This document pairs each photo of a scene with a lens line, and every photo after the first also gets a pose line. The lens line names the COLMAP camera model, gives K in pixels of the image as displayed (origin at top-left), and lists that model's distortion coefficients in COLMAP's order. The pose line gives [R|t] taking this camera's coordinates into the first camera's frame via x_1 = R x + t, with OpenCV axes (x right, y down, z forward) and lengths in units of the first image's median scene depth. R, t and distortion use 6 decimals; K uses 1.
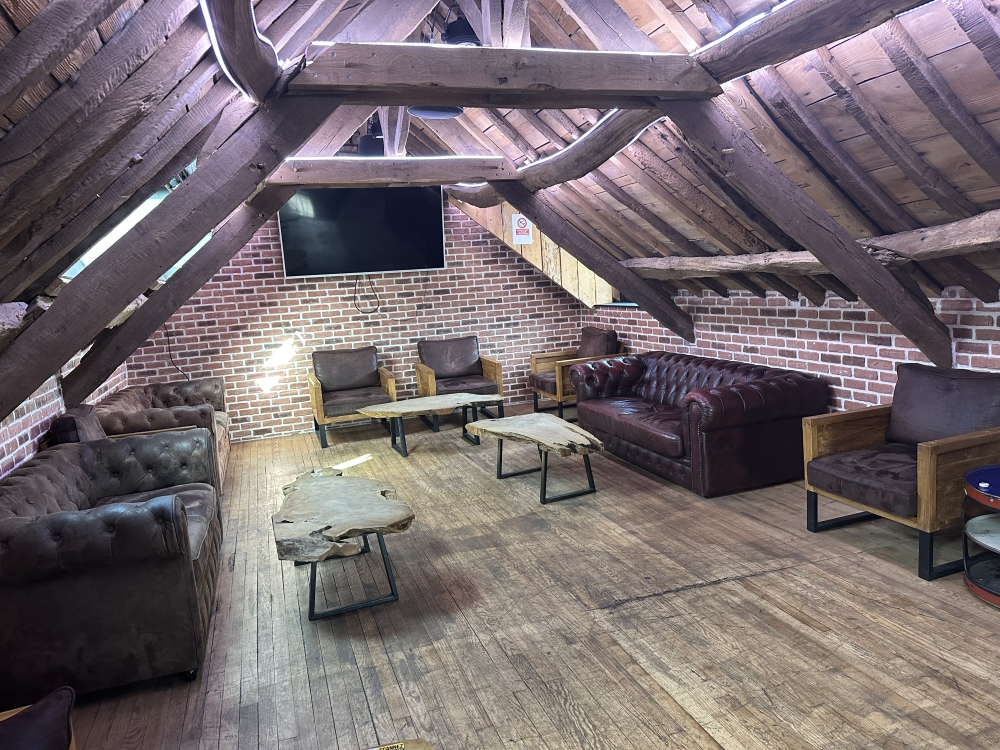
lens RADIAL K [[697.7, 0, 507.3], [0, 697.7, 372.5], [0, 0, 1]] dist [0.074577, -0.099015]
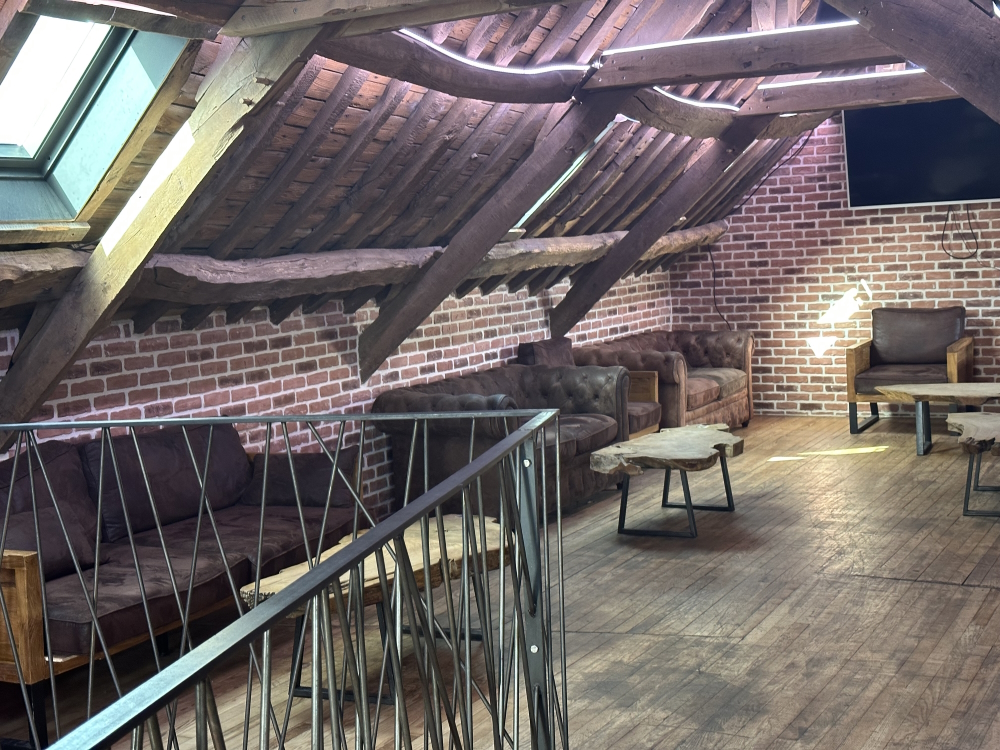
lens RADIAL K [[1385.9, 0, 499.5], [0, 1385.9, 379.0], [0, 0, 1]] dist [0.127851, 0.000000]
pose [[0.680104, 0.111112, -0.724646, 0.537939], [-0.098566, 0.993332, 0.059803, -0.004210], [0.726459, 0.030753, 0.686521, -0.308678]]
